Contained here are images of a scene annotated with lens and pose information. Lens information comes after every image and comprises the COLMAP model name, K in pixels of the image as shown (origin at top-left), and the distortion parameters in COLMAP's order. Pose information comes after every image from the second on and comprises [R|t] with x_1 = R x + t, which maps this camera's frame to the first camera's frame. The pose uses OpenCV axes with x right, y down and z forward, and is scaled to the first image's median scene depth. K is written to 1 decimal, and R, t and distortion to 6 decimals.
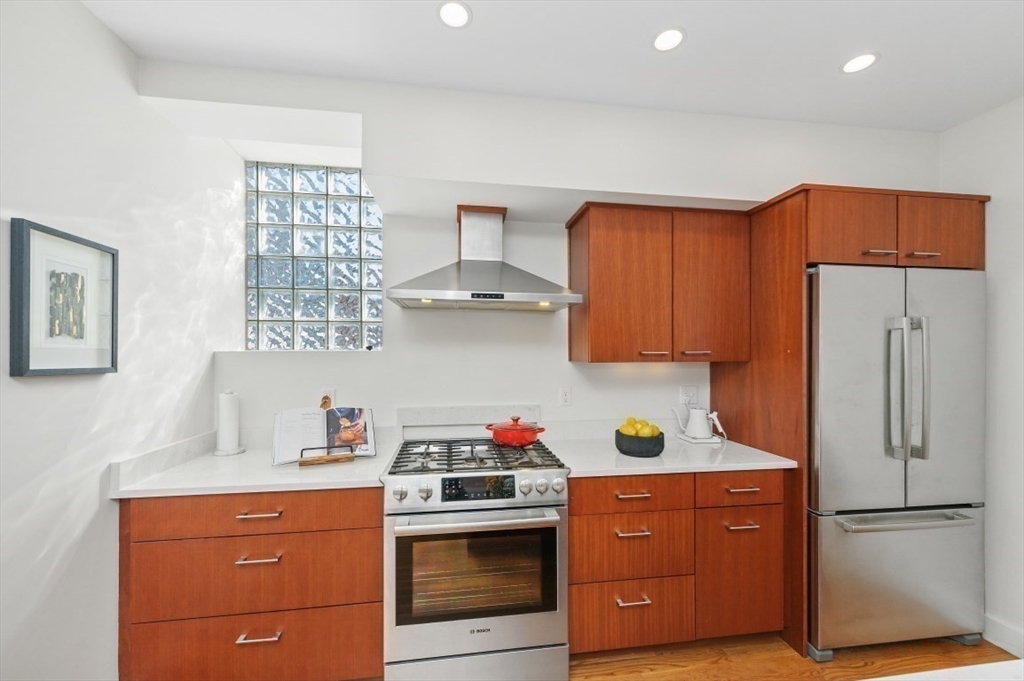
lens RADIAL K [[407.5, 0, 509.7], [0, 407.5, 351.8], [0, 0, 1]] dist [0.008261, -0.003003]
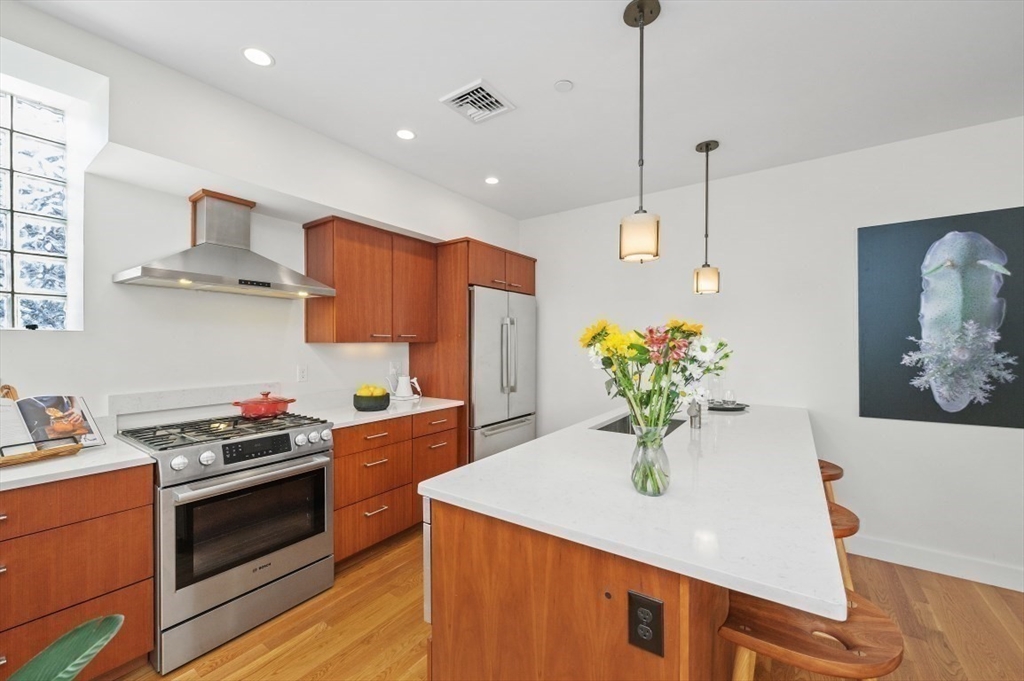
lens RADIAL K [[407.5, 0, 515.0], [0, 407.5, 344.4], [0, 0, 1]] dist [0.008261, -0.003003]
pose [[0.682537, -0.005232, 0.730833, -0.374912], [0.001094, 0.999981, 0.006137, 0.026040], [-0.730851, -0.003390, 0.682529, -0.295641]]
